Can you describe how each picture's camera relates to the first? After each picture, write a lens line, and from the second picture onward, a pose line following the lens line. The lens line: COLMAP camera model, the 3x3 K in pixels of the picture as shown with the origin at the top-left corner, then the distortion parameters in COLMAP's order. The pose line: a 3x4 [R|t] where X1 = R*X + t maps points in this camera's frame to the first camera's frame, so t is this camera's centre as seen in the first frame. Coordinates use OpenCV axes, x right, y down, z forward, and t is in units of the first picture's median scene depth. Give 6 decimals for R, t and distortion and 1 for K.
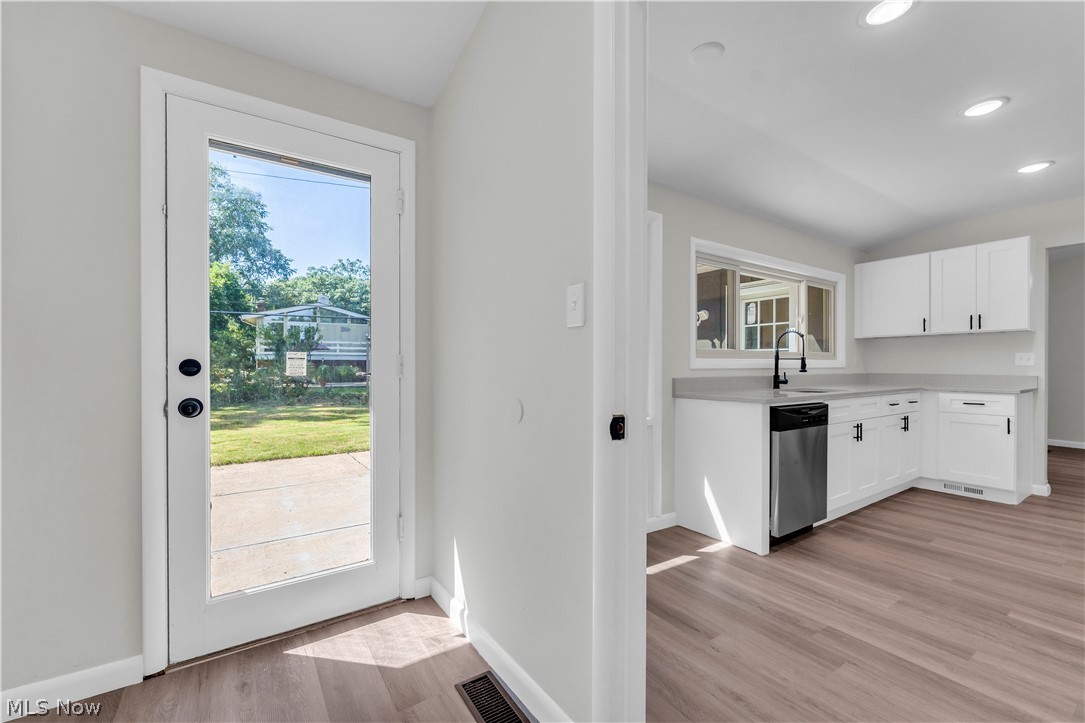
lens RADIAL K [[441.6, 0, 532.1], [0, 441.6, 366.6], [0, 0, 1]] dist [-0.001578, -0.000462]
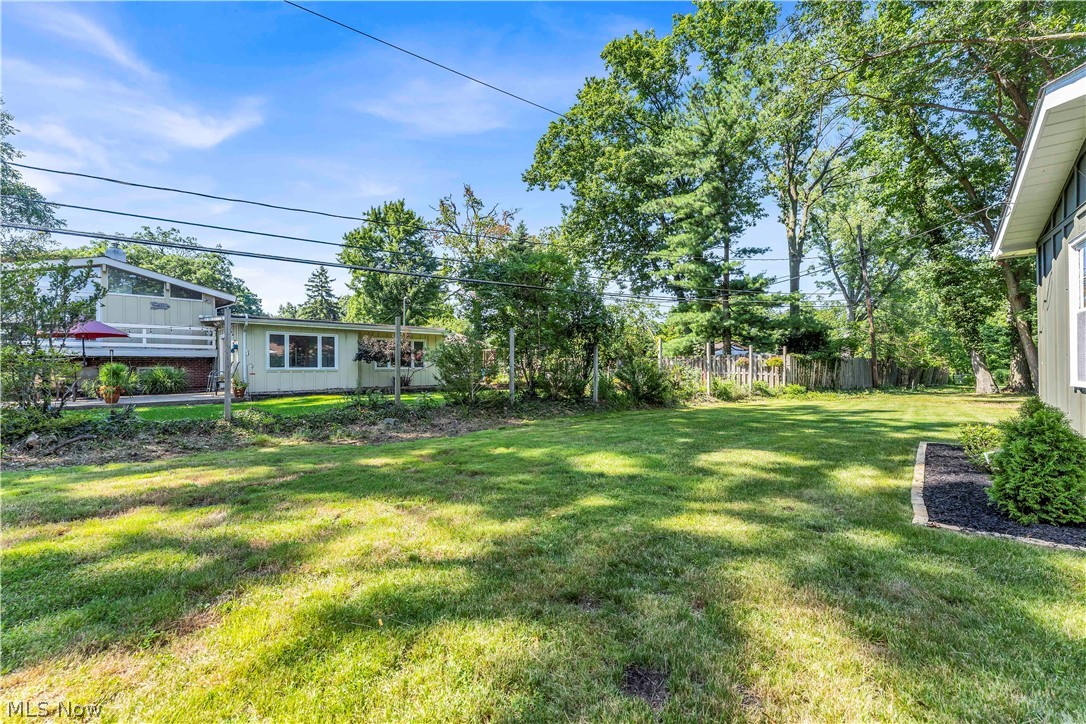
lens RADIAL K [[450.0, 0, 537.3], [0, 450.0, 368.5], [0, 0, 1]] dist [-0.001150, 0.000078]
pose [[0.953478, -0.004229, 0.301432, -0.962553], [0.005546, 0.999978, -0.003515, 0.050517], [-0.301411, 0.005023, 0.953481, 2.138441]]
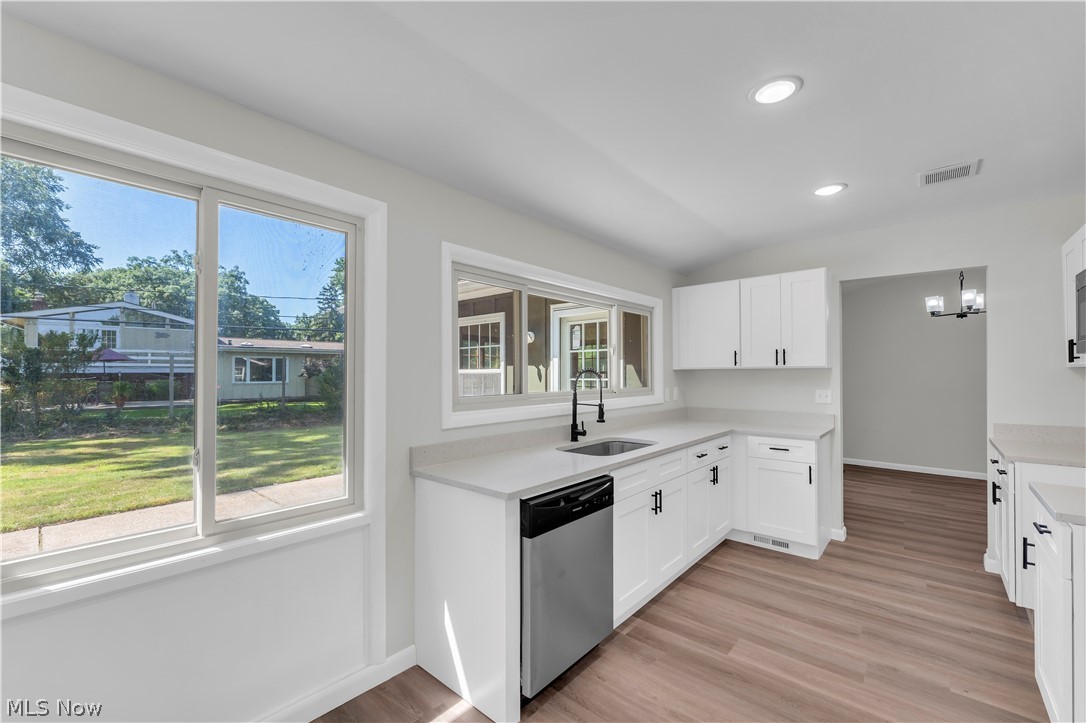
lens RADIAL K [[442.0, 0, 533.7], [0, 442.0, 368.2], [0, 0, 1]] dist [-0.001578, -0.000462]
pose [[0.965977, -0.001277, 0.258624, 0.264676], [0.004996, 0.999893, -0.013721, -0.067533], [-0.258579, 0.014546, 0.965880, 0.236965]]
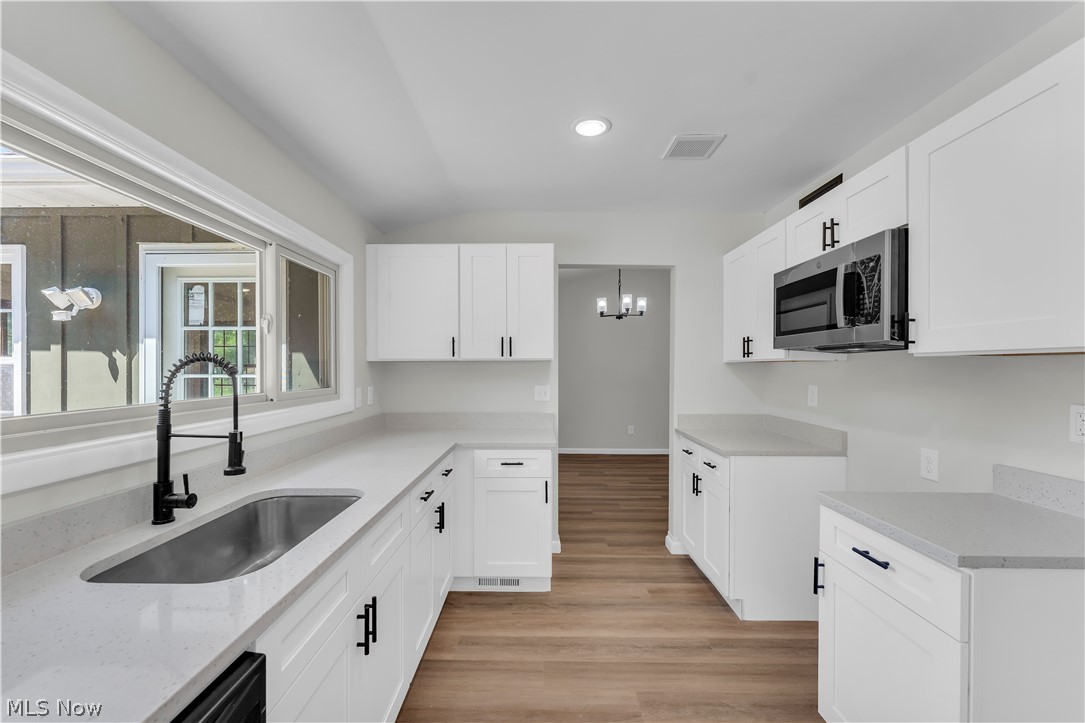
lens RADIAL K [[441.6, 0, 533.3], [0, 441.6, 370.9], [0, 0, 1]] dist [-0.001578, -0.000462]
pose [[0.558610, -0.007862, 0.829393, 0.411559], [0.002449, 0.999966, 0.007829, -0.065852], [-0.829427, -0.002342, 0.558610, 0.544561]]
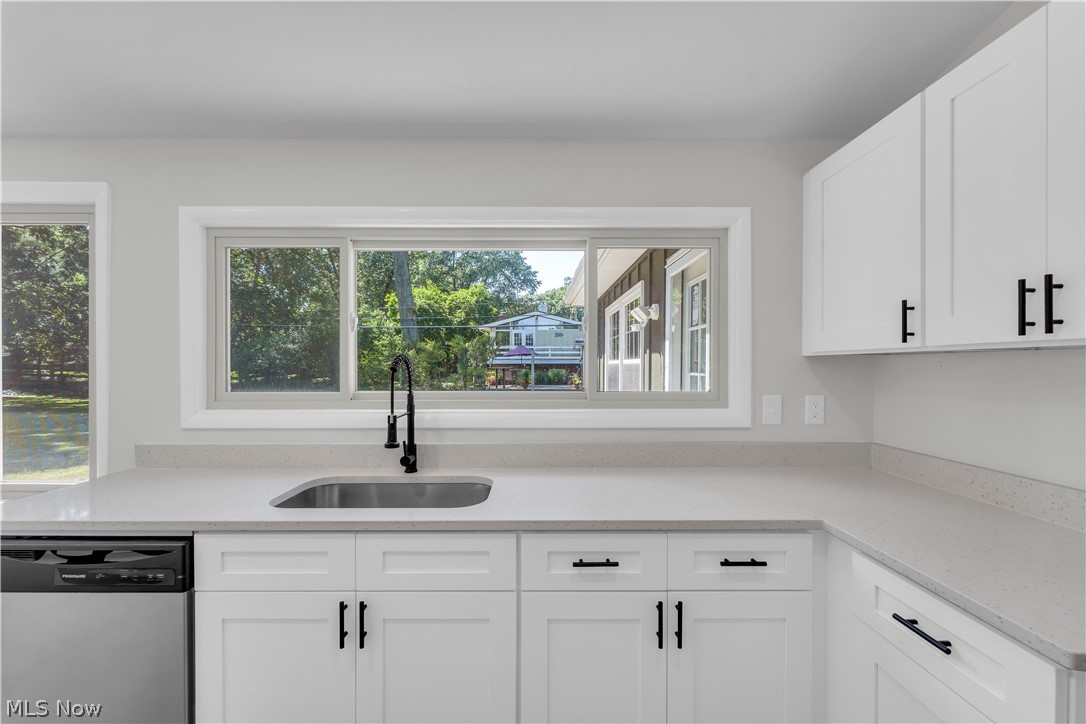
lens RADIAL K [[442.0, 0, 538.0], [0, 442.0, 370.4], [0, 0, 1]] dist [-0.001578, -0.000462]
pose [[0.842132, 0.004629, -0.539252, 0.899574], [0.000296, 0.999959, 0.009046, -0.065811], [0.539272, -0.007778, 0.842096, 0.627856]]
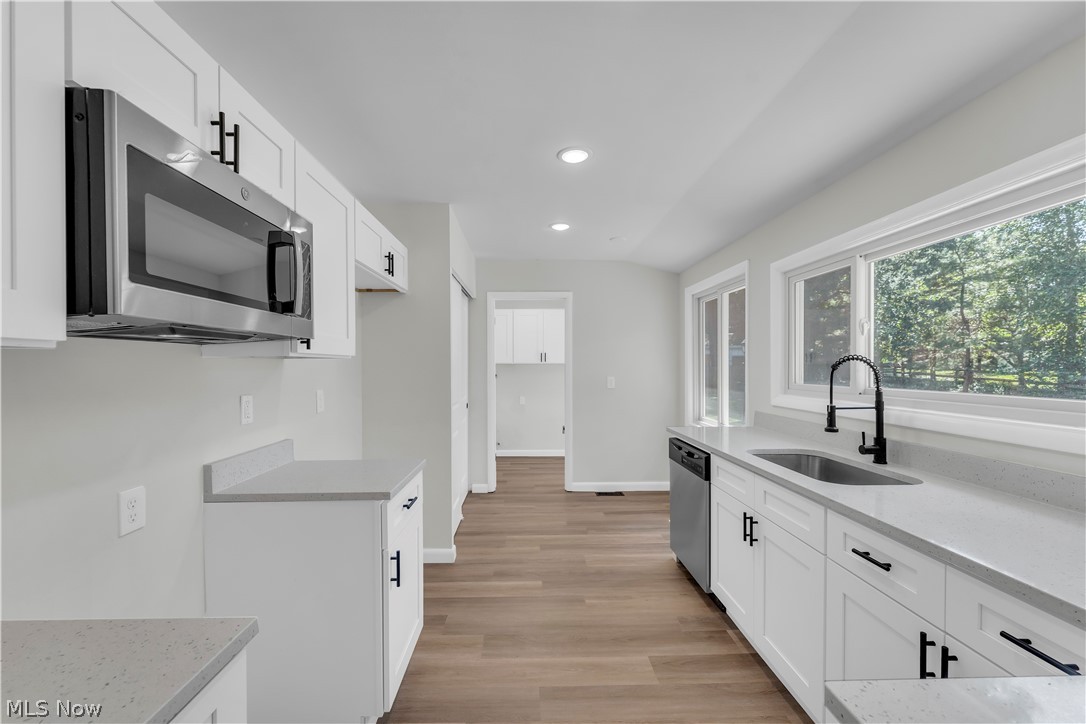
lens RADIAL K [[442.0, 0, 527.4], [0, 442.0, 368.3], [0, 0, 1]] dist [-0.001578, -0.000462]
pose [[-0.542492, 0.005392, -0.840044, 1.179776], [0.001628, 0.999984, 0.005367, -0.065508], [0.840060, 0.001544, -0.542492, 0.889238]]
